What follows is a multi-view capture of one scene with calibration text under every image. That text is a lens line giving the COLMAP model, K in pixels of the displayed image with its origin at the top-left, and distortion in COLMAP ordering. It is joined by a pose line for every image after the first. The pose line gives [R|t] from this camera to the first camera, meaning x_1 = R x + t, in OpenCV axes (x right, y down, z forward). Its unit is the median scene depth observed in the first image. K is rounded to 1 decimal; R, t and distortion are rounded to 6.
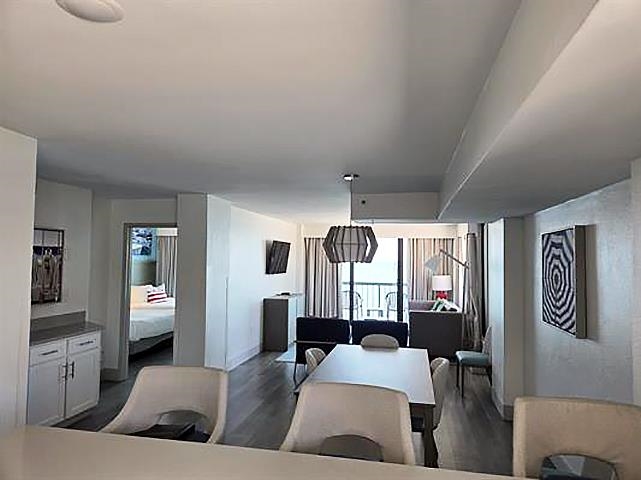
lens RADIAL K [[424.0, 0, 320.5], [0, 424.0, 240.0], [0, 0, 1]] dist [0.029548, -0.001862]
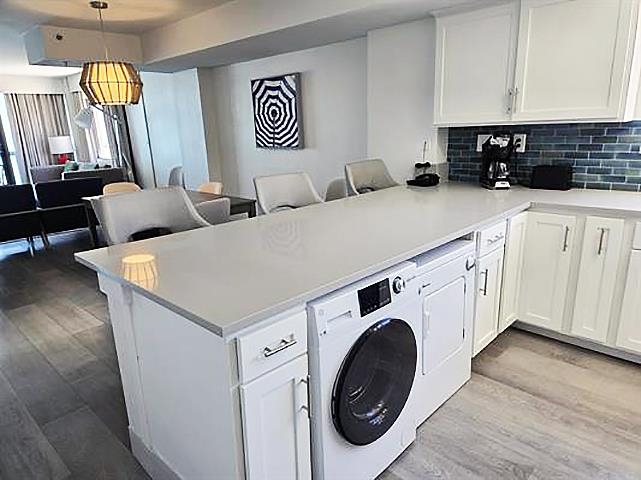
lens RADIAL K [[435.8, 0, 320.5], [0, 435.8, 240.0], [0, 0, 1]] dist [0.064732, -0.073682]
pose [[0.529951, -0.247091, 0.811232, -0.302598], [0.005789, 0.957642, 0.287904, 0.034175], [-0.848008, -0.147879, 0.508934, 0.020888]]
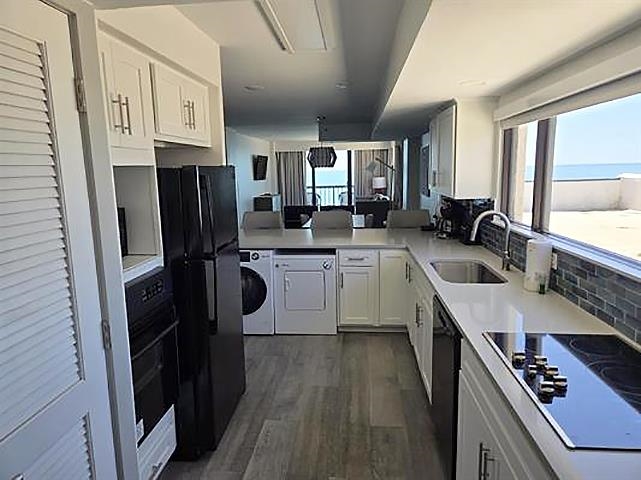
lens RADIAL K [[424.0, 0, 320.5], [0, 424.0, 240.0], [0, 0, 1]] dist [0.029548, -0.001862]
pose [[0.992570, -0.053081, 0.109486, -0.079360], [0.029463, 0.977898, 0.206995, -0.009140], [-0.118054, -0.202231, 0.972196, -0.433675]]
